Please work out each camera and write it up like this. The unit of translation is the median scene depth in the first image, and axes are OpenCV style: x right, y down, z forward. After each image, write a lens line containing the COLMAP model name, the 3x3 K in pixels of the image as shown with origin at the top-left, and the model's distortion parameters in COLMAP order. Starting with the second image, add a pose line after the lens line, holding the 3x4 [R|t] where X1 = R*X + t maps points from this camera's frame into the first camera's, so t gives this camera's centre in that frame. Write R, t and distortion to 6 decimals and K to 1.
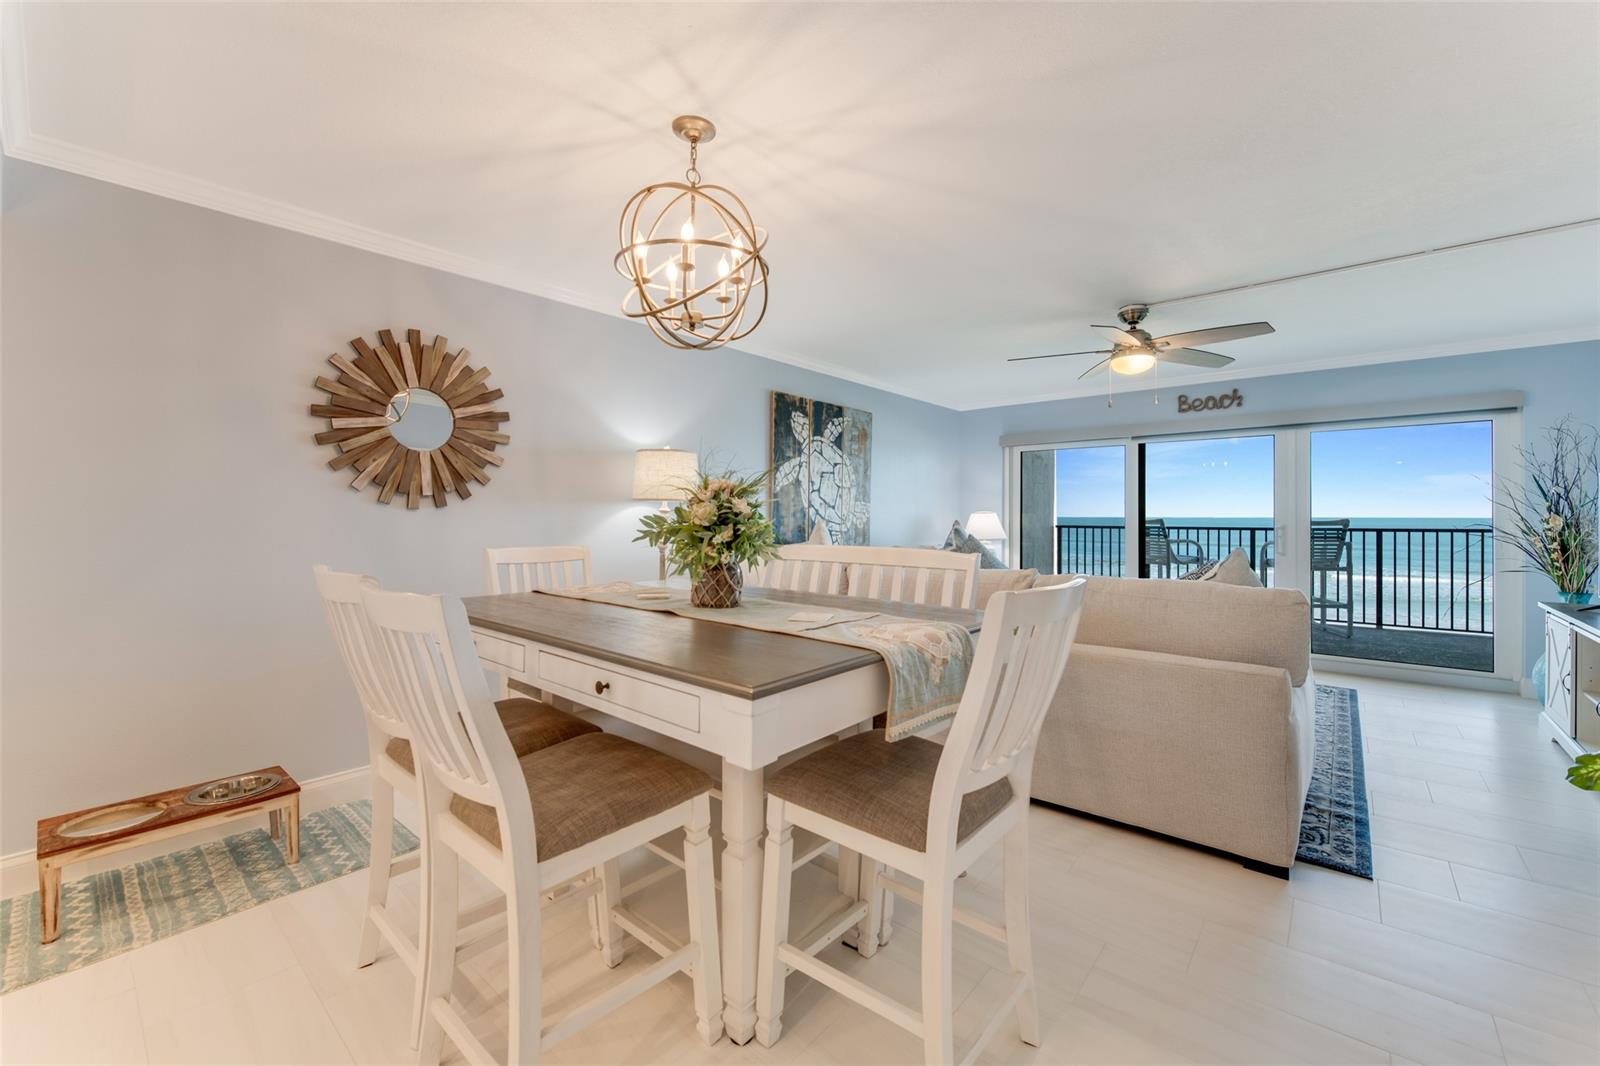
lens RADIAL K [[650.7, 0, 798.4], [0, 650.7, 518.8], [0, 0, 1]] dist [0.000235, -0.004181]
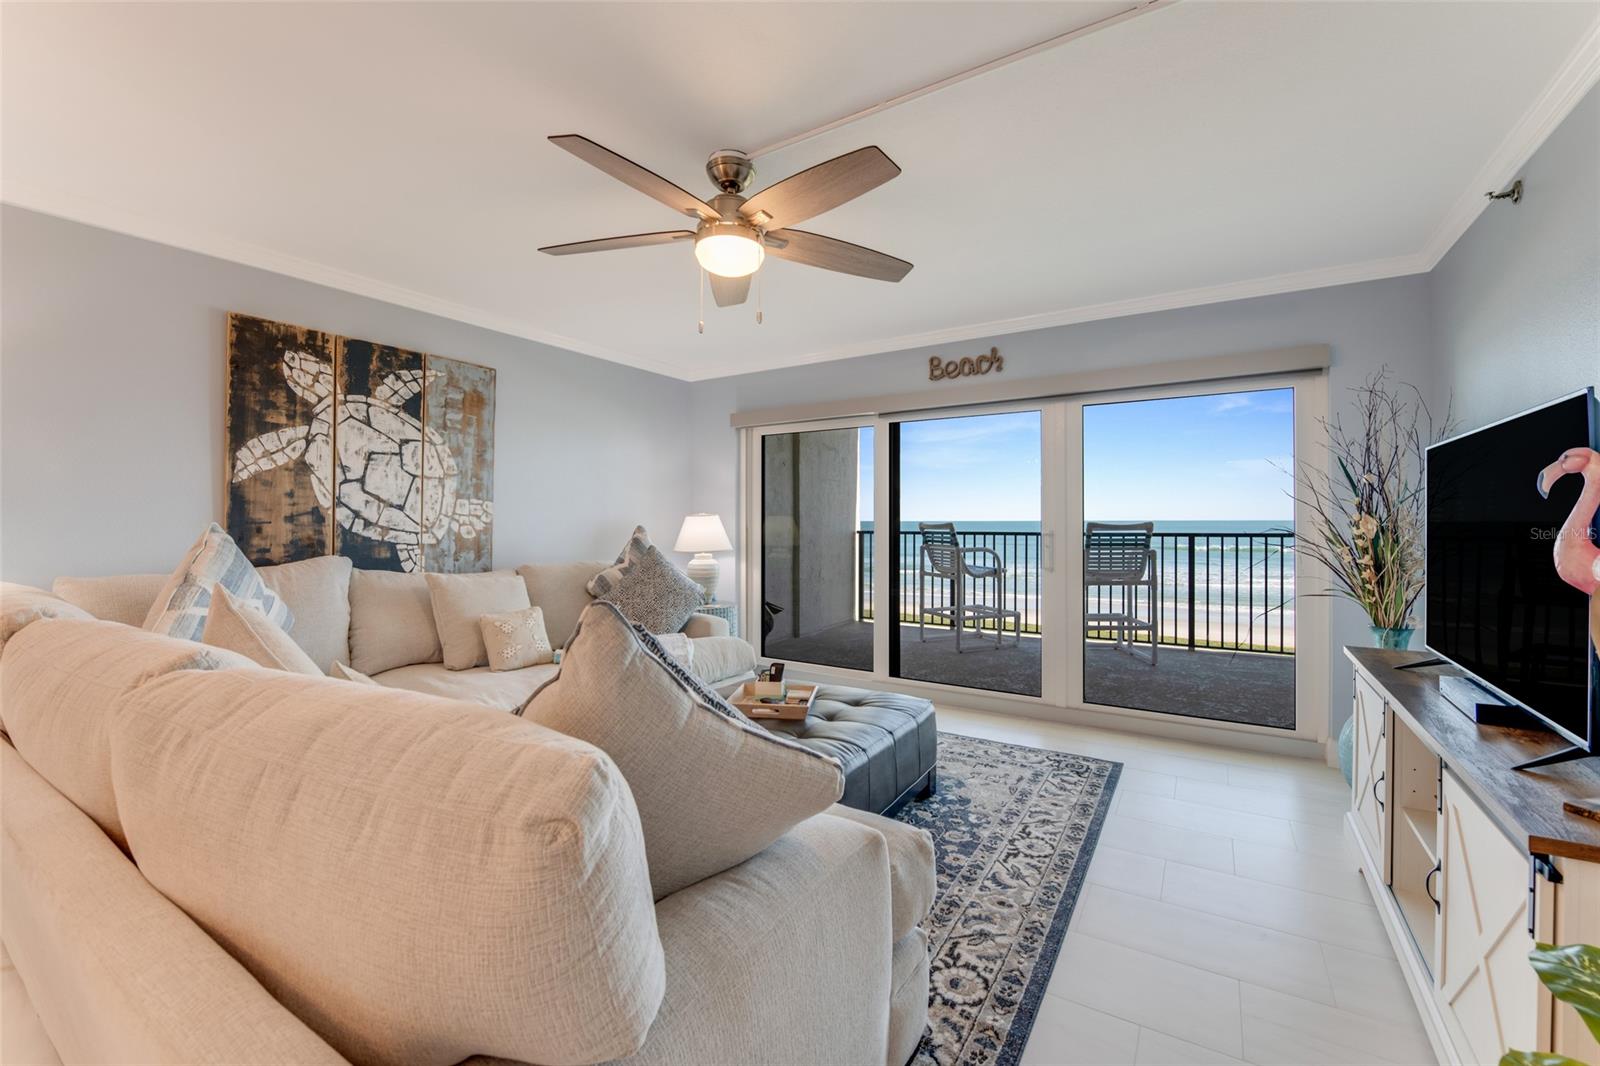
lens RADIAL K [[650.7, 0, 808.4], [0, 650.7, 527.3], [0, 0, 1]] dist [0.000235, -0.004181]
pose [[0.989463, -0.005217, 0.144691, 0.365673], [0.004248, 0.999966, 0.007007, -0.000739], [-0.144722, -0.006318, 0.989452, 0.303887]]
